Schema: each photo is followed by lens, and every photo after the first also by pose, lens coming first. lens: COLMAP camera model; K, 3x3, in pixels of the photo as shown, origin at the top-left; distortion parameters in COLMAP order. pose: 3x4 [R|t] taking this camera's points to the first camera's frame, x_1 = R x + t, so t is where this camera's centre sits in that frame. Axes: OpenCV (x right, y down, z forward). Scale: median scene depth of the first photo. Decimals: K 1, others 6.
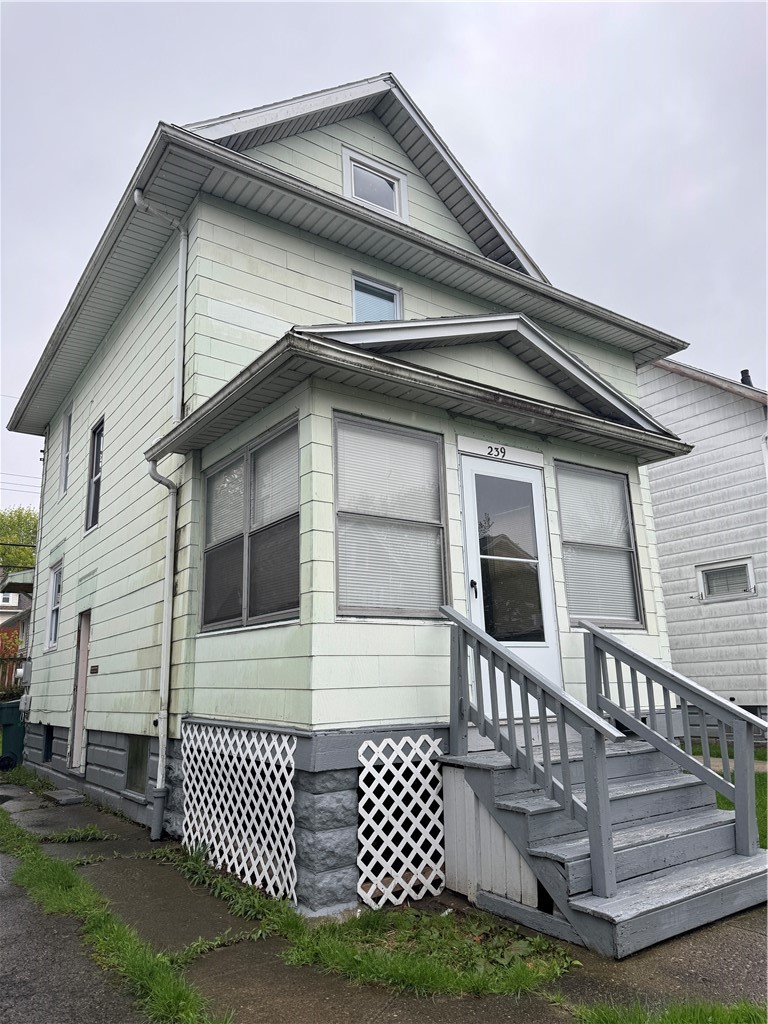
lens RADIAL K [[727.5, 0, 385.9], [0, 727.5, 508.2], [0, 0, 1]] dist [0.038498, -0.021254]
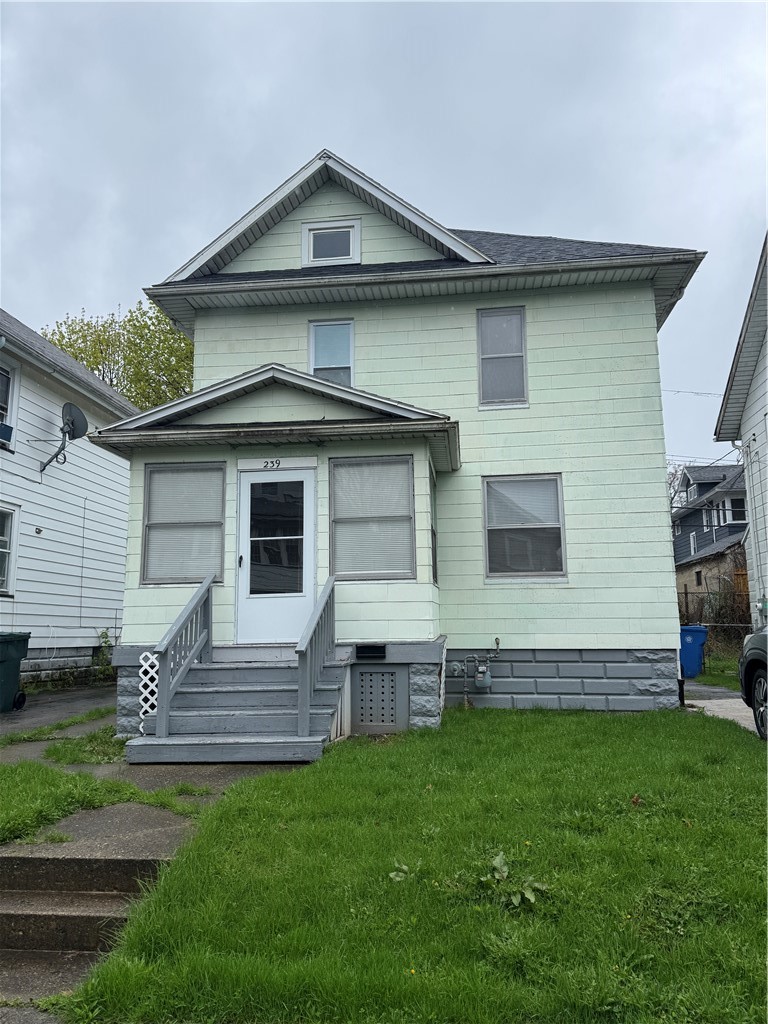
lens RADIAL K [[727.5, 0, 385.1], [0, 727.5, 515.1], [0, 0, 1]] dist [0.038498, -0.021254]
pose [[0.742008, -0.081780, -0.665384, 1.327375], [0.145167, 0.988583, 0.040380, -0.003669], [0.654485, -0.126554, 0.745408, 0.063626]]
